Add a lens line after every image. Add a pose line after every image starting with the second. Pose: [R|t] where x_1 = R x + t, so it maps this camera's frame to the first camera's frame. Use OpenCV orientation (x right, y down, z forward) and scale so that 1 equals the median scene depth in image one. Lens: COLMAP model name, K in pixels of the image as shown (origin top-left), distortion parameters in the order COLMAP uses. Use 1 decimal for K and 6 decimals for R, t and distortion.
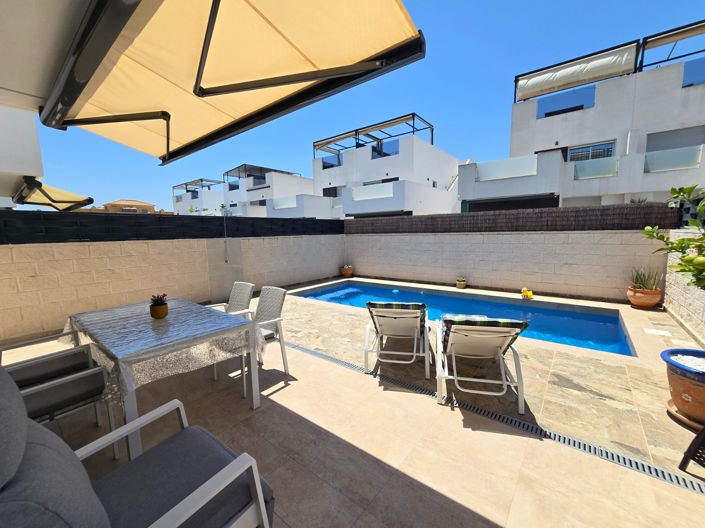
lens RADIAL K [[289.5, 0, 350.9], [0, 289.5, 262.3], [0, 0, 1]] dist [-0.003027, 0.000519]
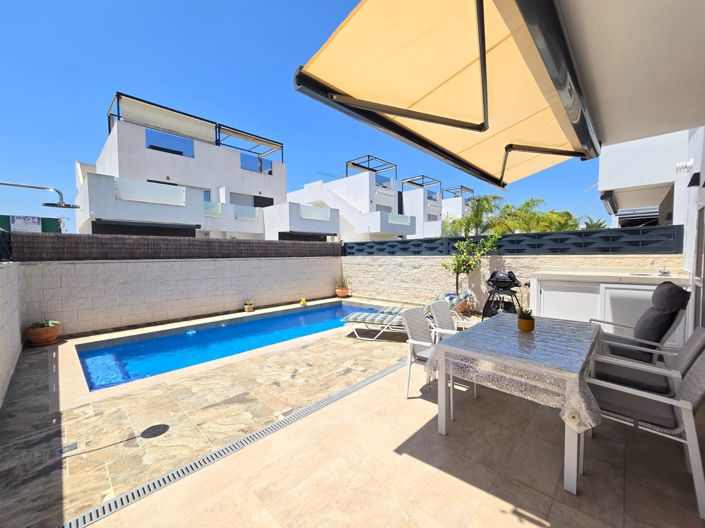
lens RADIAL K [[289.5, 0, 352.4], [0, 289.5, 261.9], [0, 0, 1]] dist [-0.003027, 0.000519]
pose [[0.099304, -0.006914, 0.995033, -0.571872], [0.112159, 0.993681, -0.004289, -0.038240], [-0.988716, 0.112028, 0.099452, 0.484479]]
